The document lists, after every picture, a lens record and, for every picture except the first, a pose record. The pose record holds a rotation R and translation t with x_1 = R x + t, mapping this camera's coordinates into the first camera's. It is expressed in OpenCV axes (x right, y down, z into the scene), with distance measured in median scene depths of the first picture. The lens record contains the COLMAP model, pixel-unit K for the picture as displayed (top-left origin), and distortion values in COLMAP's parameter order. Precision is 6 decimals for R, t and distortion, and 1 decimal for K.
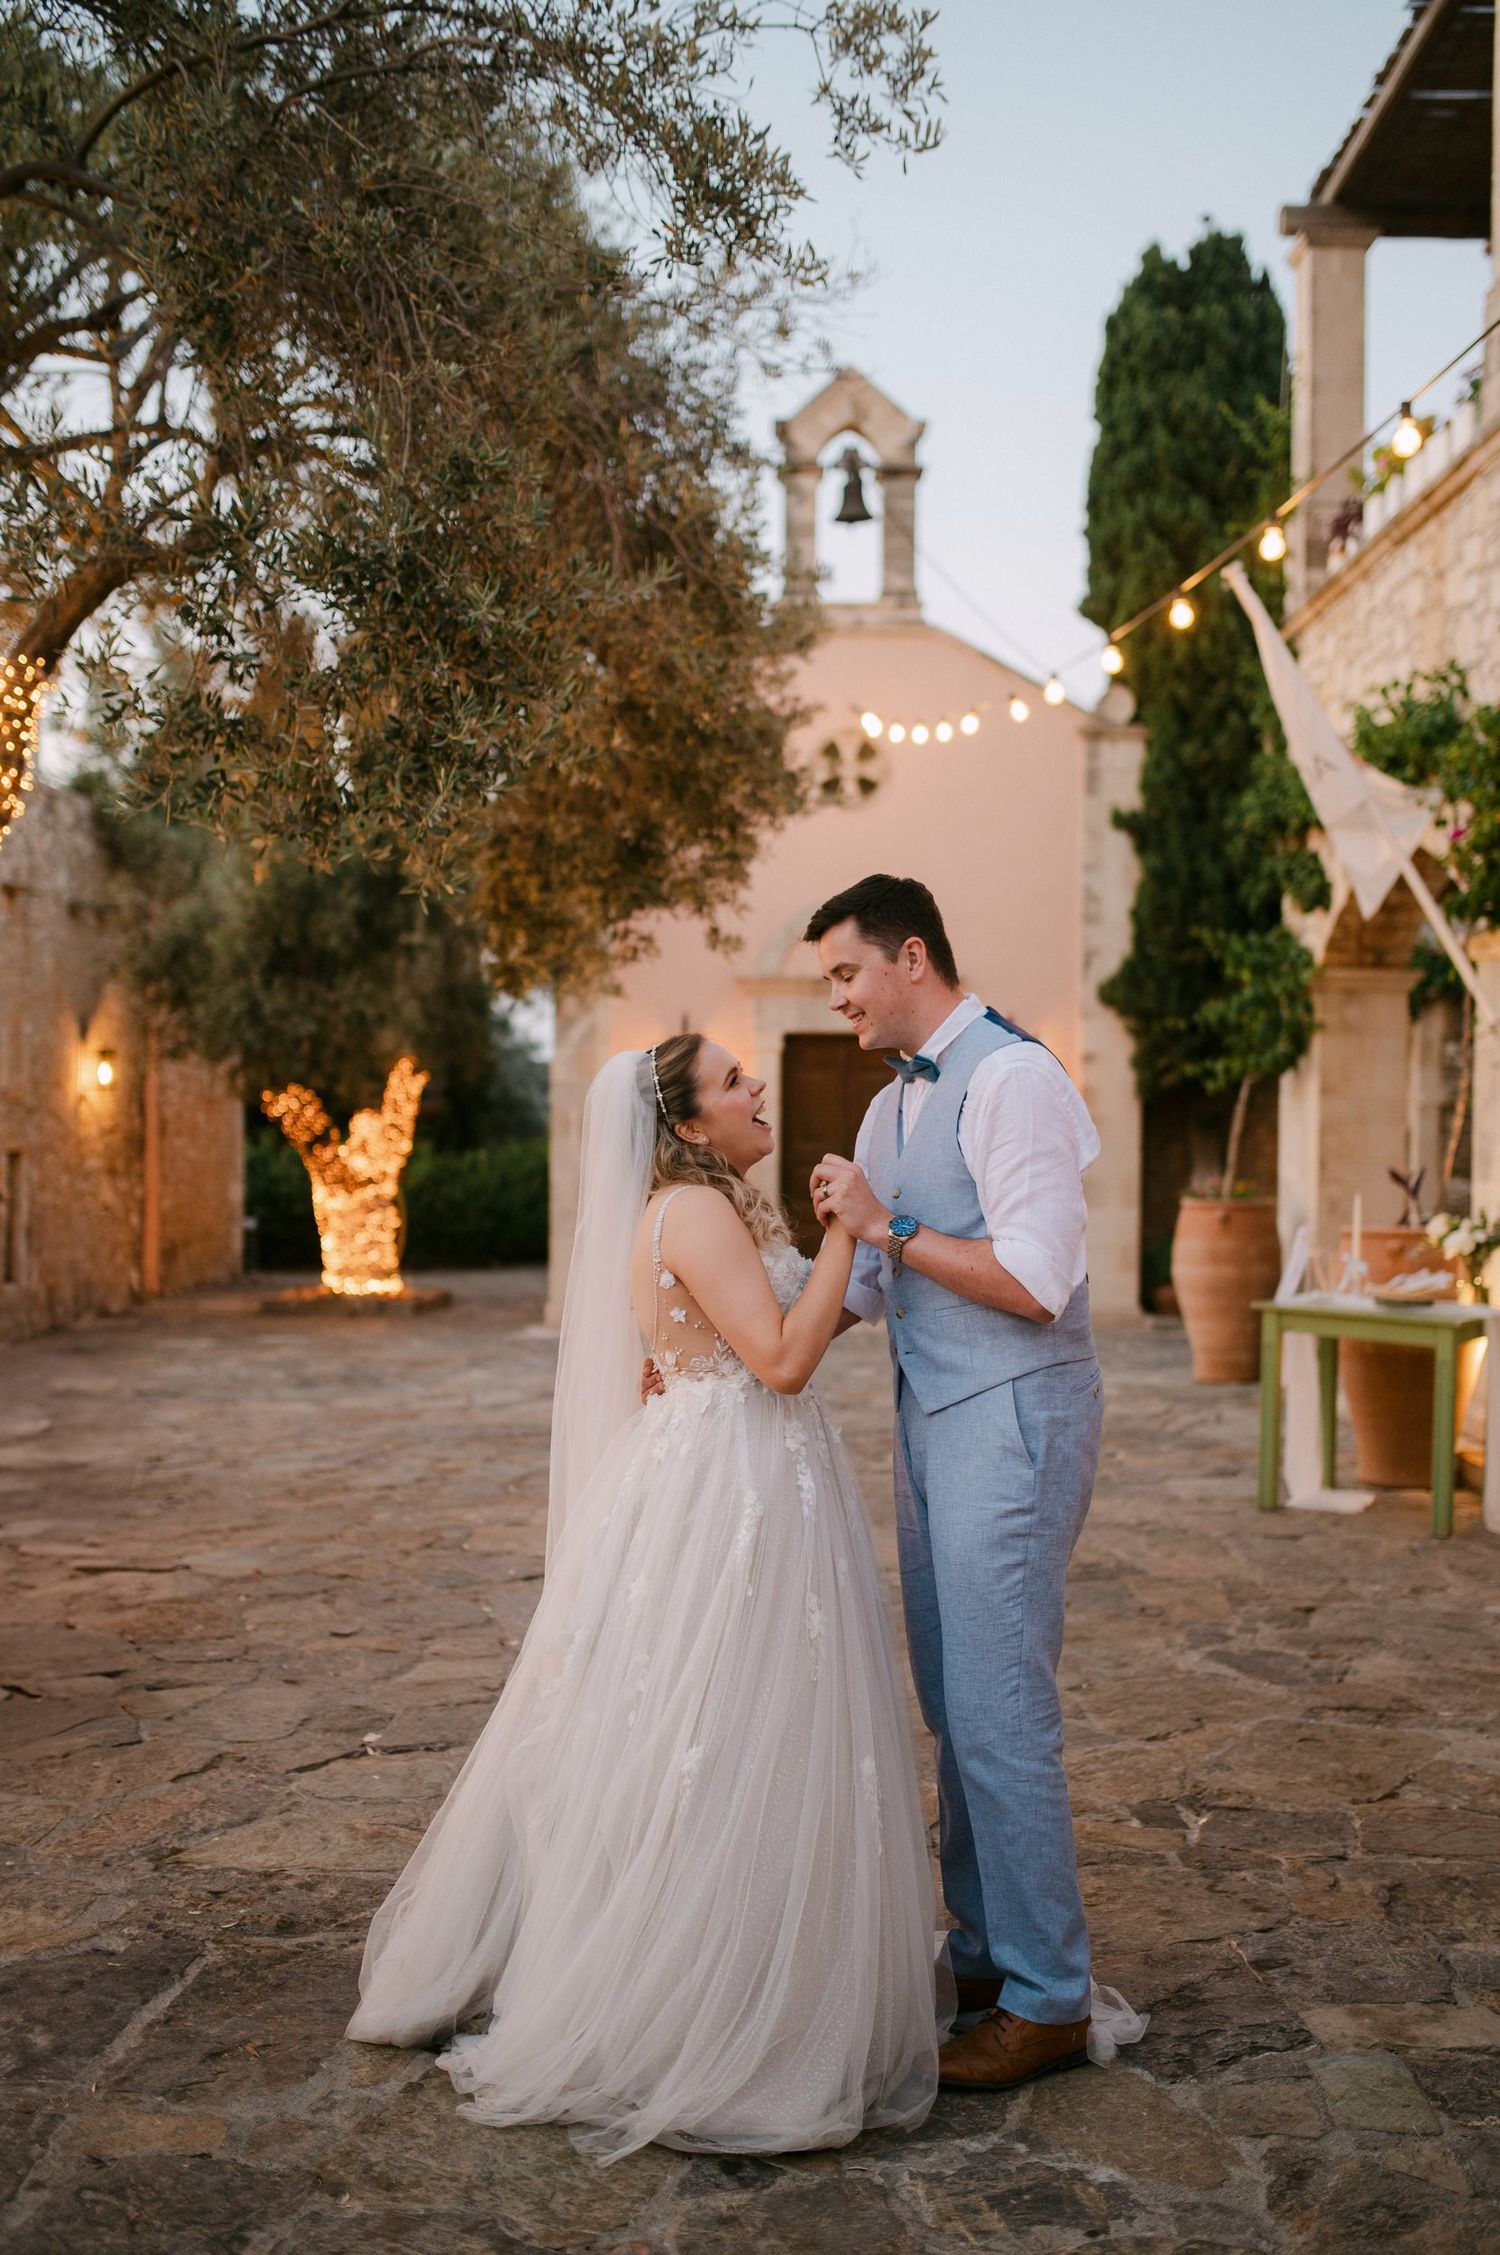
lens RADIAL K [[2156.1, 0, 750.0], [0, 2156.1, 1127.5], [0, 0, 1]] dist [-0.062975, 0.110986]
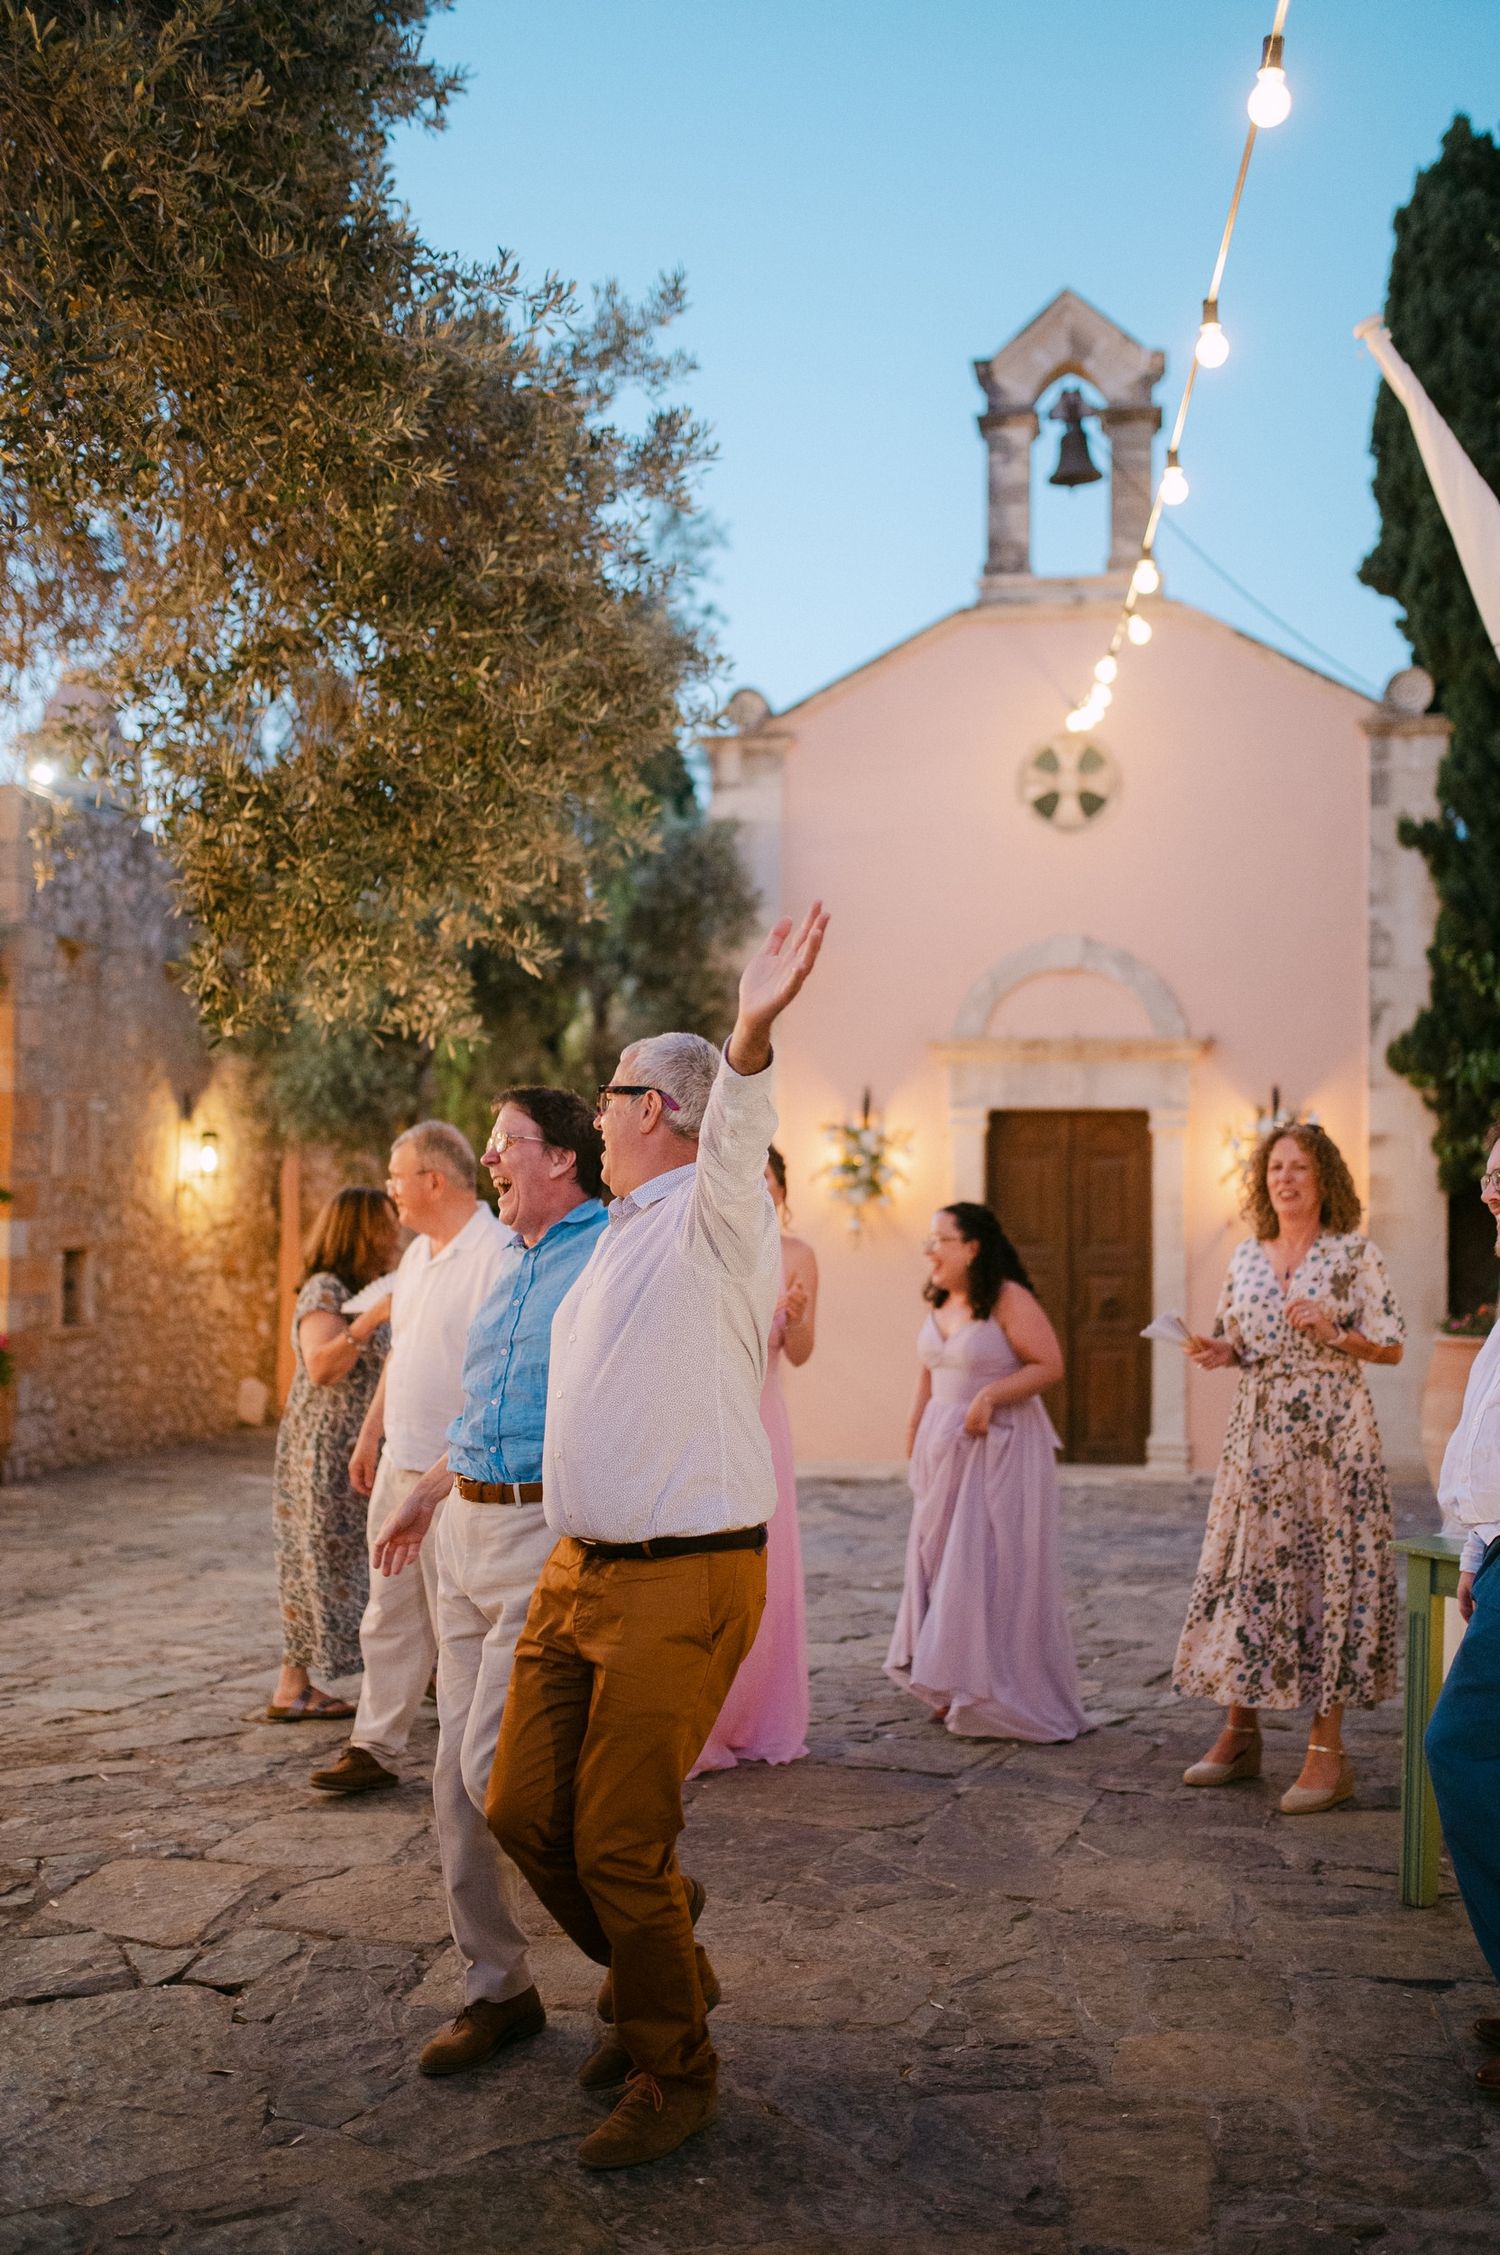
lens RADIAL K [[2209.9, 0, 750.0], [0, 2209.9, 1127.5], [0, 0, 1]] dist [-0.088050, 0.149664]
pose [[0.983153, -0.002480, -0.182767, 0.135725], [-0.005188, 0.999127, -0.041463, -0.004099], [0.182710, 0.041713, 0.982281, 0.297902]]
